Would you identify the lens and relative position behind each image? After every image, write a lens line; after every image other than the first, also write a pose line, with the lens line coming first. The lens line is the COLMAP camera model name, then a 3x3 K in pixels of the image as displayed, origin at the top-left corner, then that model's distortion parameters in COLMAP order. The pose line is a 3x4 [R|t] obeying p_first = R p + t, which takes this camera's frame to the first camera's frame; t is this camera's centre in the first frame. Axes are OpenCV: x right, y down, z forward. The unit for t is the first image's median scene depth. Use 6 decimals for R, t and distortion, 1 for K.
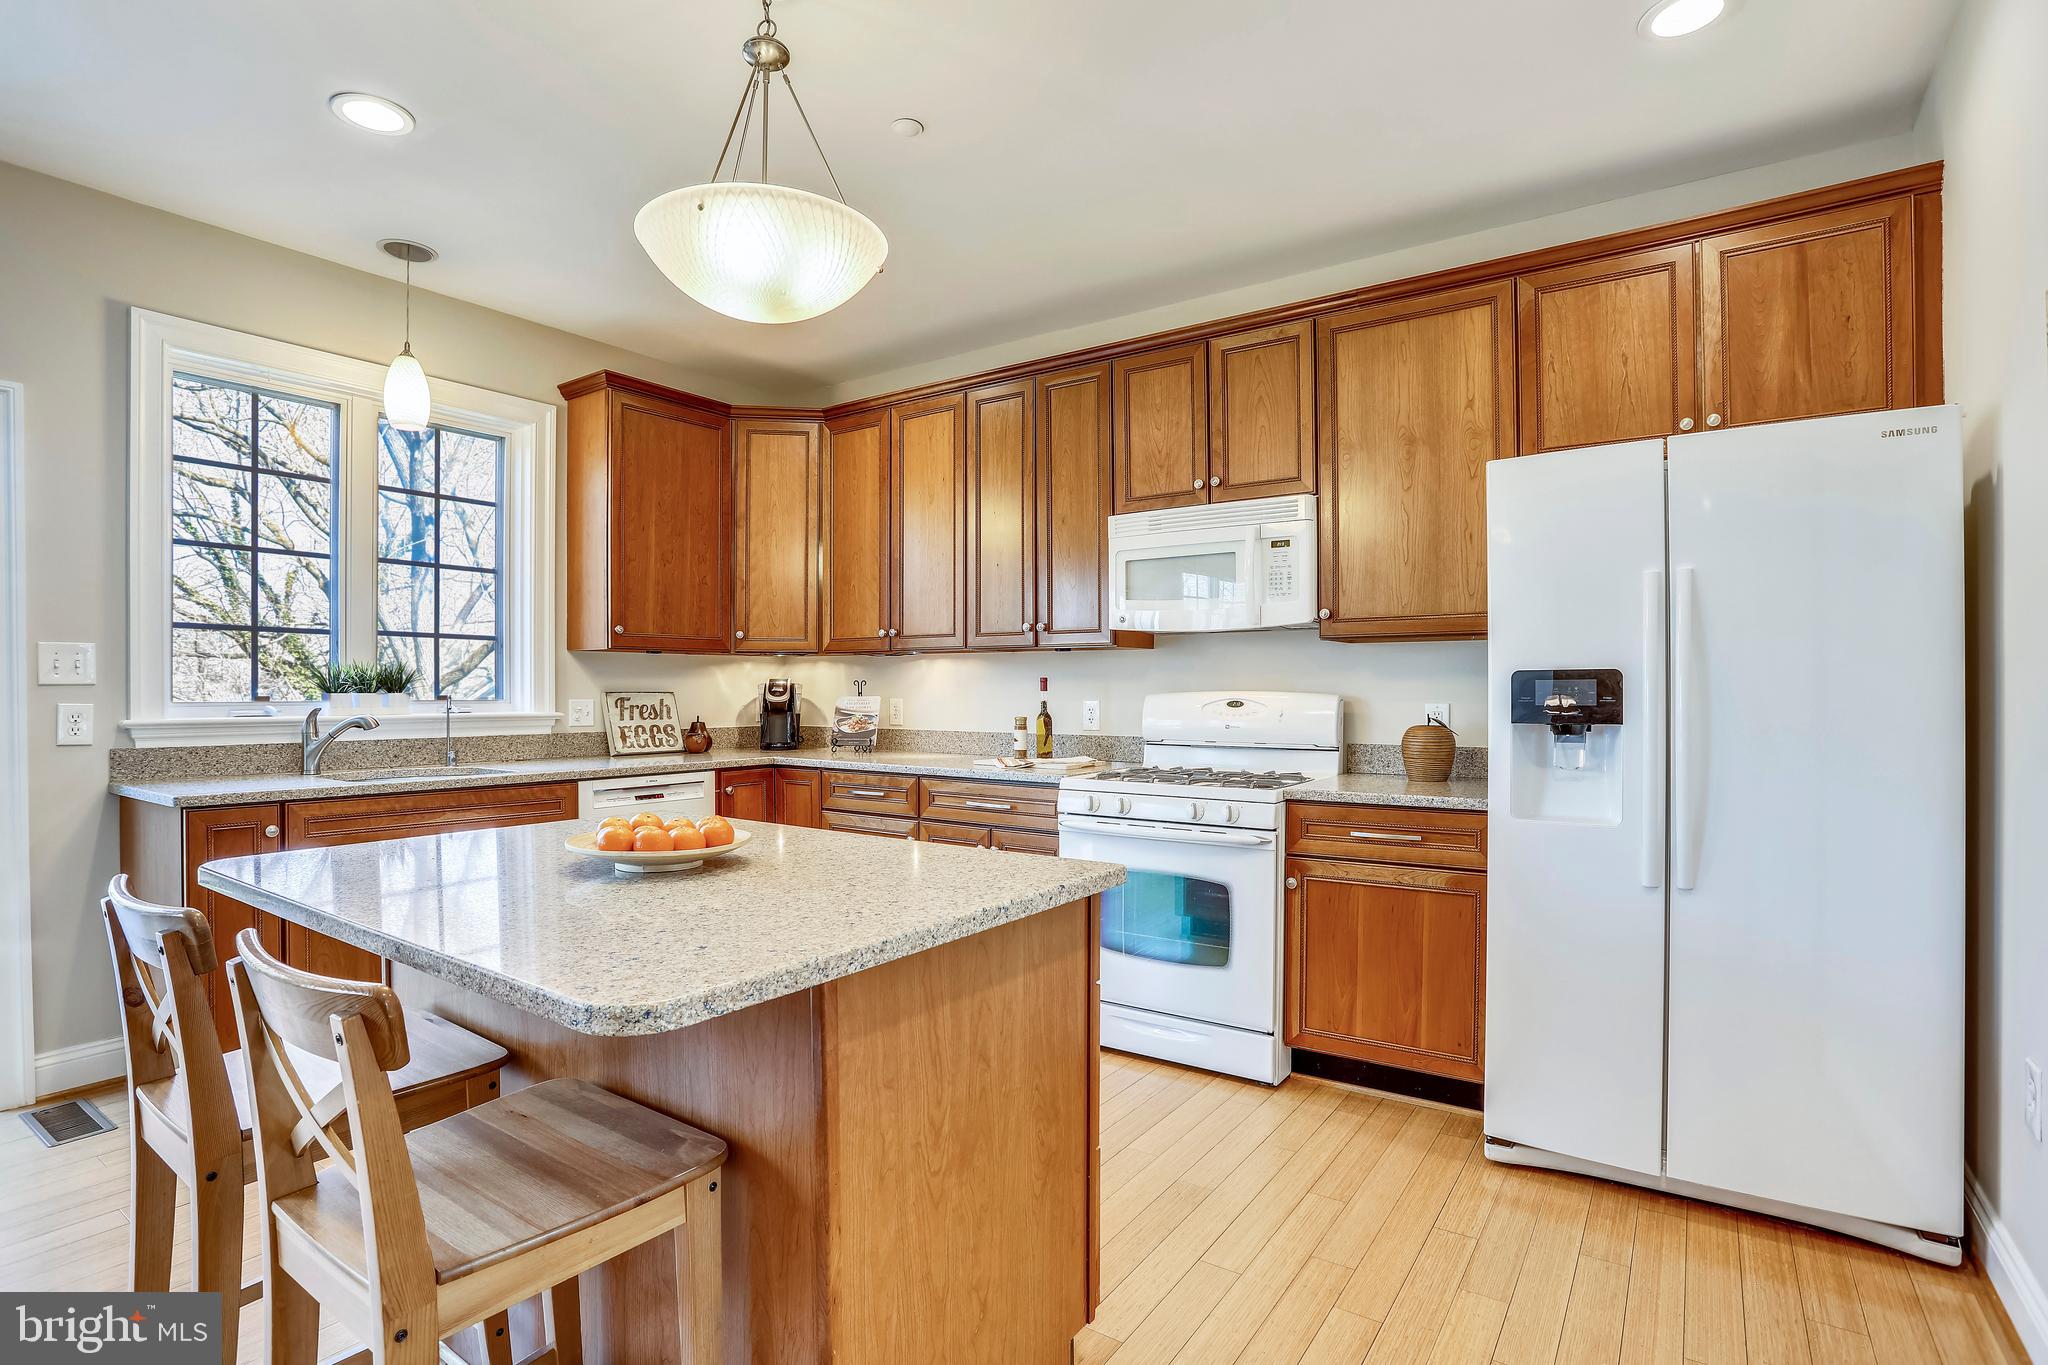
lens RADIAL K [[988.6, 0, 1021.9], [0, 988.6, 694.4], [0, 0, 1]] dist [-0.007961, 0.001081]
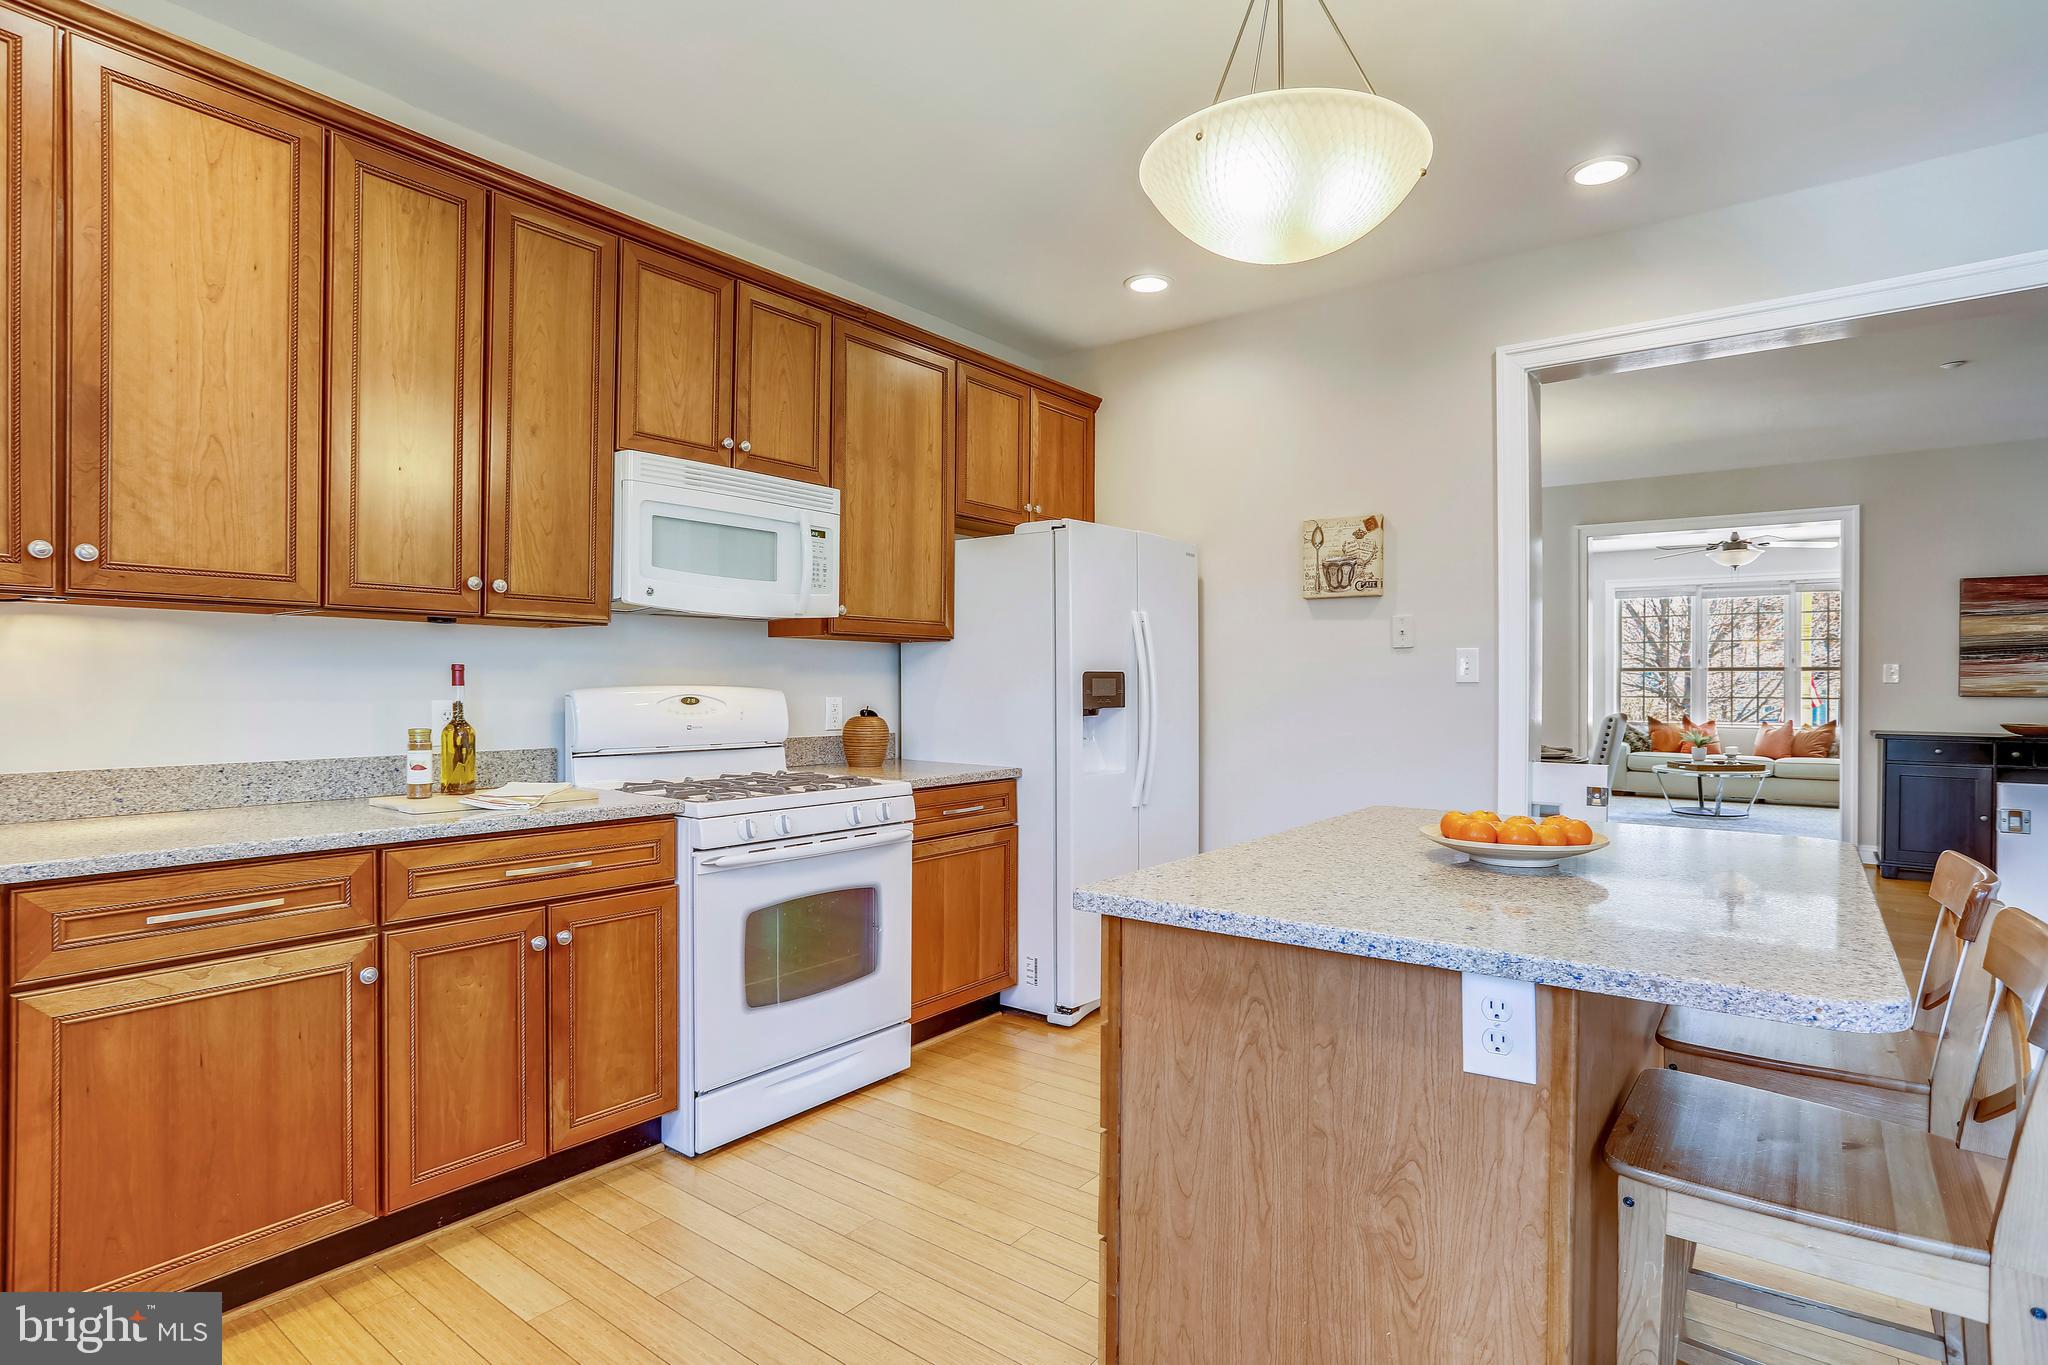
lens RADIAL K [[1061.4, 0, 1022.4], [0, 1061.4, 679.4], [0, 0, 1]] dist [0.004276, 0.001538]
pose [[0.062383, 0.005007, 0.998040, -0.672834], [0.002727, 0.999983, -0.005187, -0.003042], [-0.998049, 0.003046, 0.062369, 0.646787]]
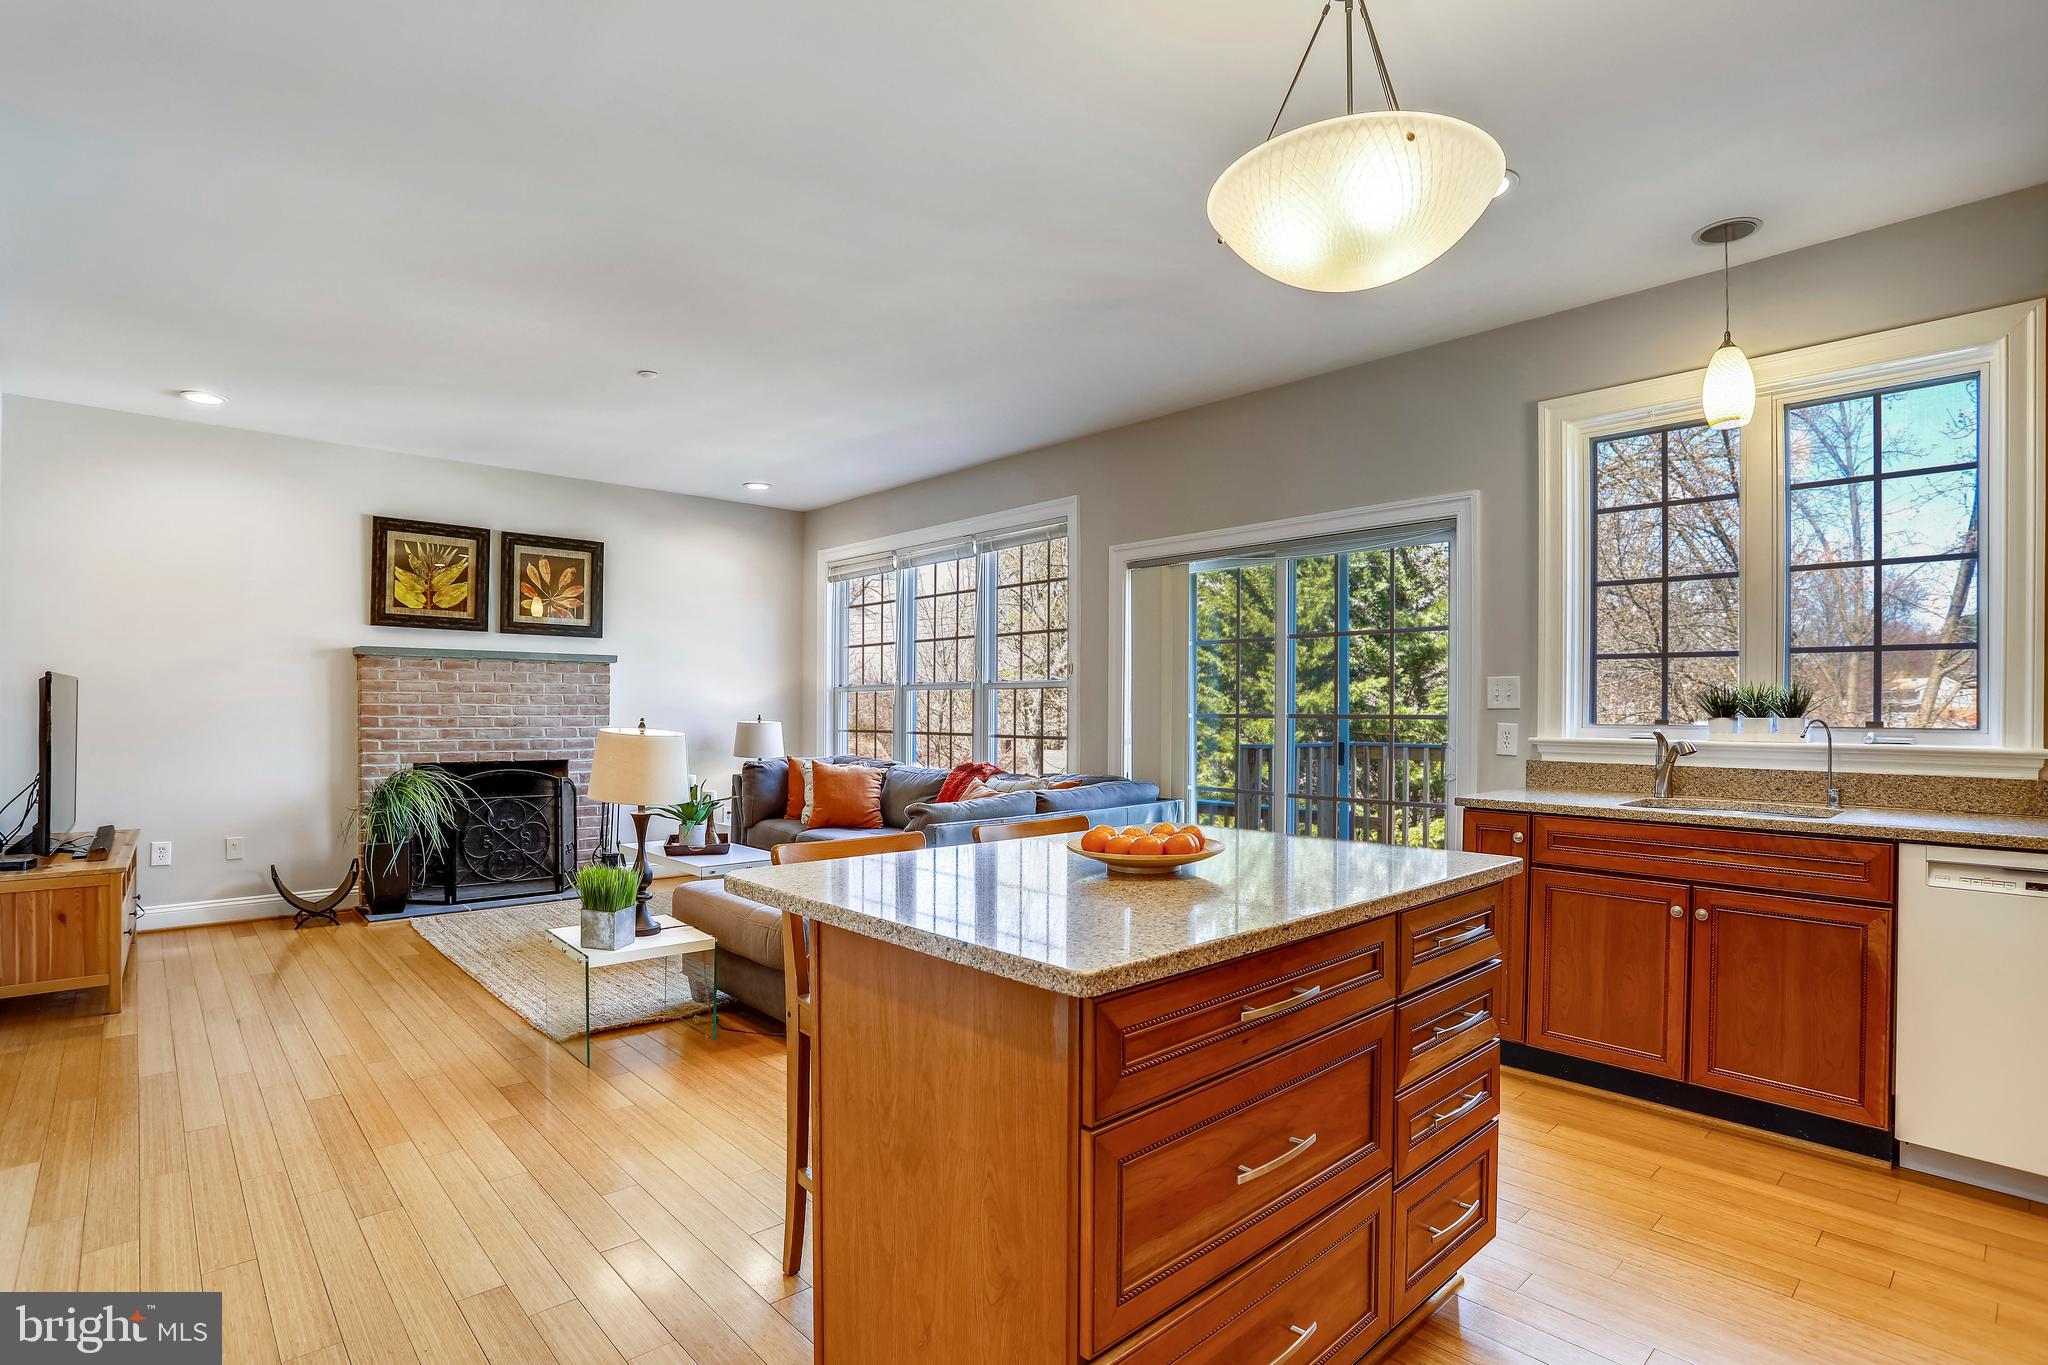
lens RADIAL K [[988.6, 0, 1038.5], [0, 988.6, 716.1], [0, 0, 1]] dist [-0.007961, 0.001081]
pose [[-0.189266, 0.005307, -0.981911, 0.358437], [-0.009201, 0.999932, 0.007178, -0.003360], [0.981883, 0.010393, -0.189204, 0.506745]]
